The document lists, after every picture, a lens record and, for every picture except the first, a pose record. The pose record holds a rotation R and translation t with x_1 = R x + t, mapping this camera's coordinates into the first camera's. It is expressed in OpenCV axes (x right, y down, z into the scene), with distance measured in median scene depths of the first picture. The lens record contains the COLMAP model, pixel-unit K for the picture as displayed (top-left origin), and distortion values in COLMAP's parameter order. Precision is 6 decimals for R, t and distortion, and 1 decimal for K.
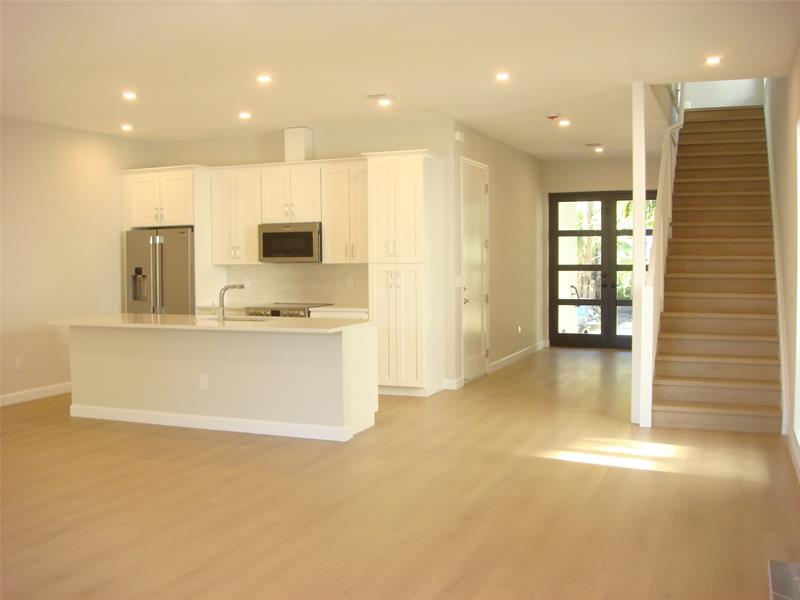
lens RADIAL K [[841.7, 0, 399.8], [0, 841.7, 302.1], [0, 0, 1]] dist [-0.136573, 0.000000]
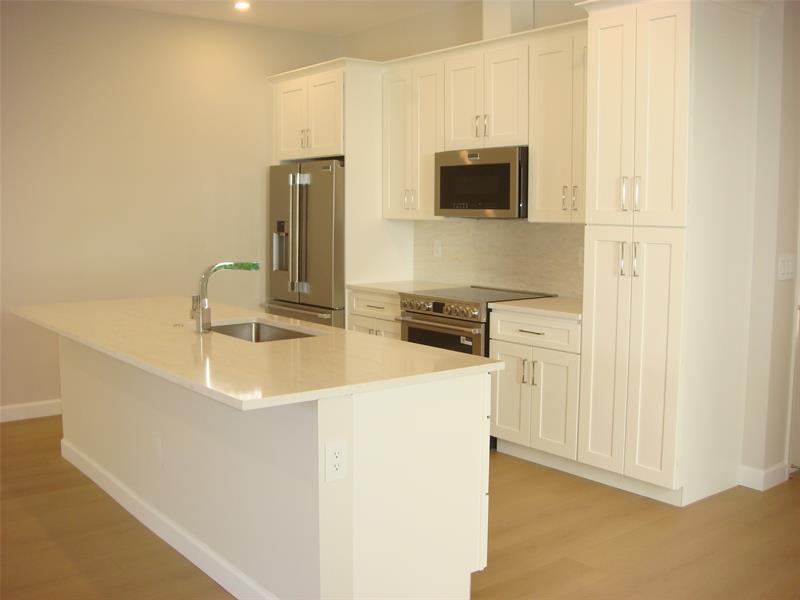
lens RADIAL K [[841.7, 0, 399.9], [0, 841.7, 294.0], [0, 0, 1]] dist [-0.136573, 0.000000]
pose [[0.862263, 0.064659, -0.502316, 0.111997], [-0.040192, 0.997425, 0.059397, -0.027847], [0.504863, -0.031026, 0.862642, 0.481623]]
